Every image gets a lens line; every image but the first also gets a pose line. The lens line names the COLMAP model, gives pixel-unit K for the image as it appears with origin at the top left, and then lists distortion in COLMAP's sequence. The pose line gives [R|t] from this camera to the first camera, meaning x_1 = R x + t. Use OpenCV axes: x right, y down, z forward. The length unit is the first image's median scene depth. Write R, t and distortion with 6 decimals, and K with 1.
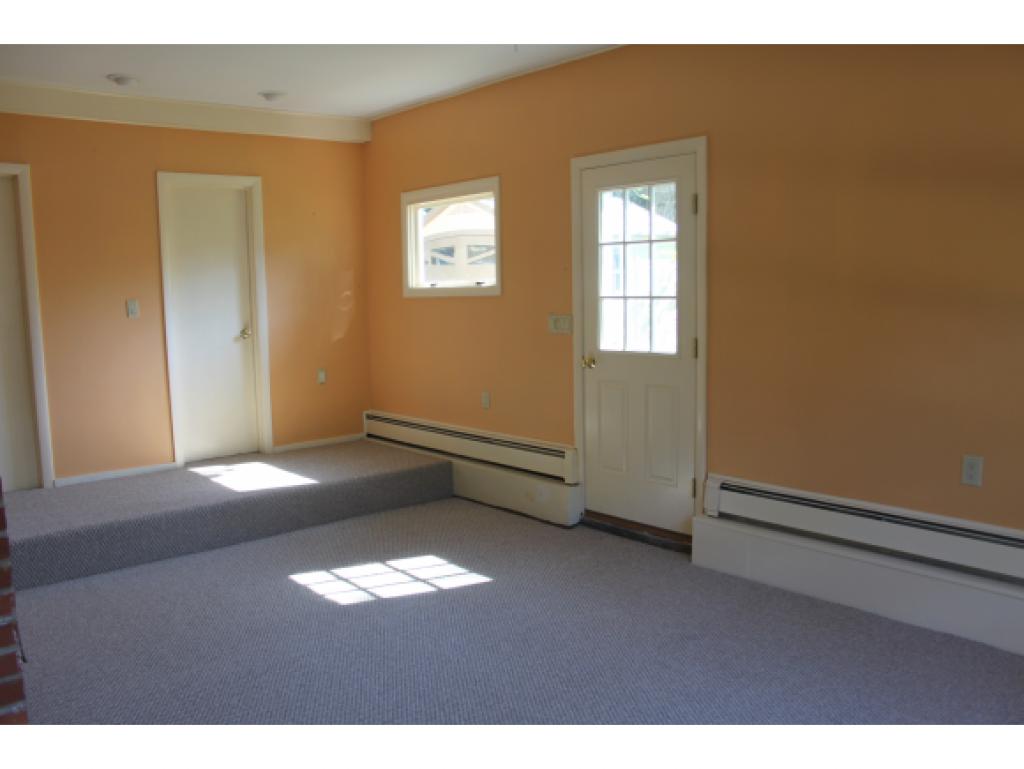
lens RADIAL K [[847.8, 0, 512.0], [0, 847.8, 384.5], [0, 0, 1]] dist [-0.140220, 0.129583]
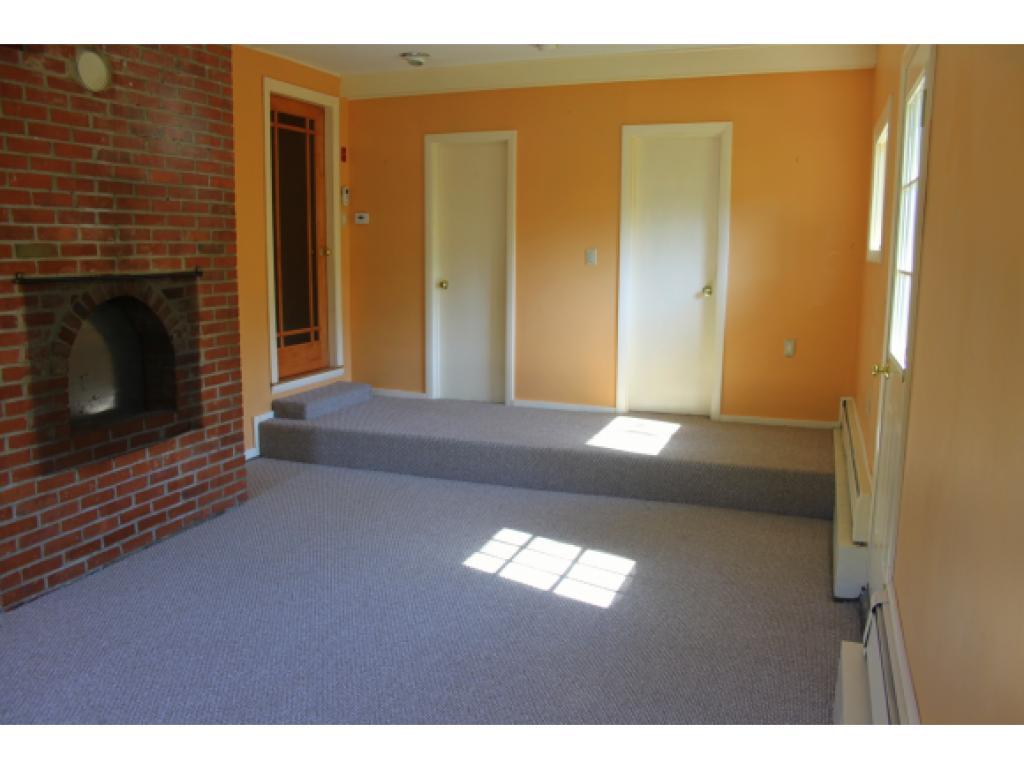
lens RADIAL K [[847.8, 0, 512.0], [0, 847.8, 384.5], [0, 0, 1]] dist [-0.140220, 0.129583]
pose [[0.481420, 0.168344, -0.860172, 0.456795], [-0.116901, 0.984946, 0.127337, -0.057272], [0.868659, 0.039253, 0.493852, 0.382797]]
